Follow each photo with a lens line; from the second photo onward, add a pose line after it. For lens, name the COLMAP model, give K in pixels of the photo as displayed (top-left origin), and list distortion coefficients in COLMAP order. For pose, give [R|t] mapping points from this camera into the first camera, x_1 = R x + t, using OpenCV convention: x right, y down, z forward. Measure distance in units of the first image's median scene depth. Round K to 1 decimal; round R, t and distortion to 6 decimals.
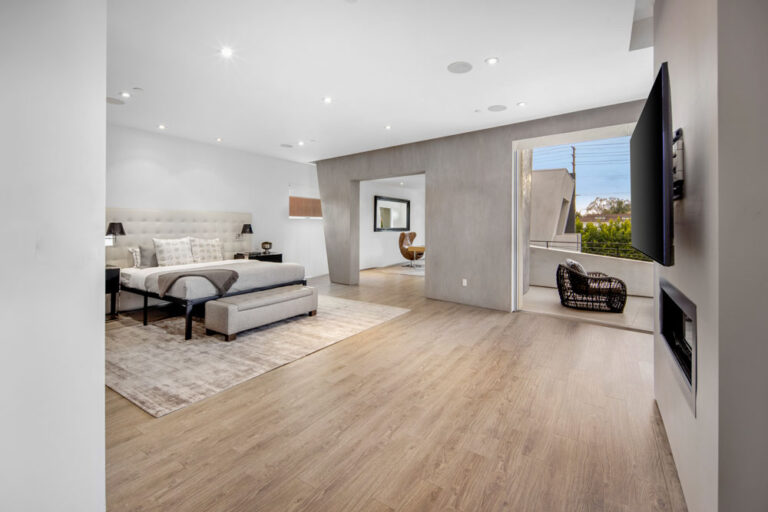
lens RADIAL K [[336.4, 0, 400.5], [0, 336.4, 224.7], [0, 0, 1]] dist [0.000977, -0.000039]
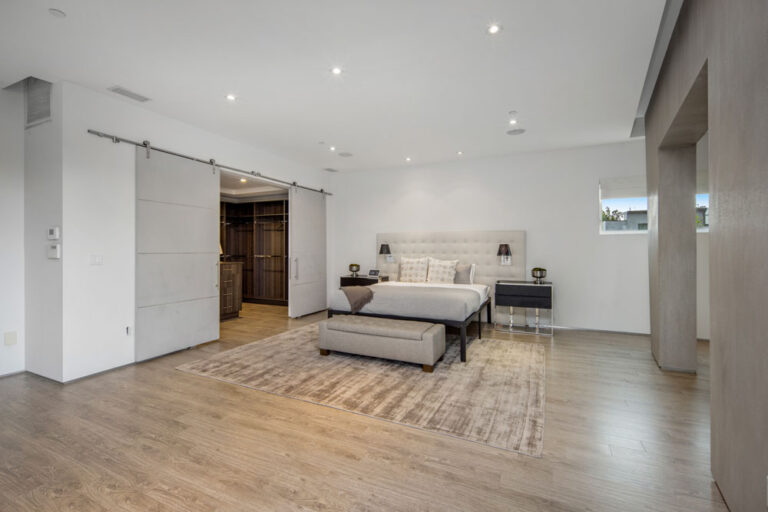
lens RADIAL K [[331.8, 0, 384.0], [0, 331.8, 256.0], [0, 0, 1]] dist [0.002924, -0.000207]
pose [[0.115011, 0.020288, -0.993157, 0.417119], [0.005025, 0.999767, 0.021005, 0.011404], [0.993351, -0.007407, 0.114882, 0.822912]]
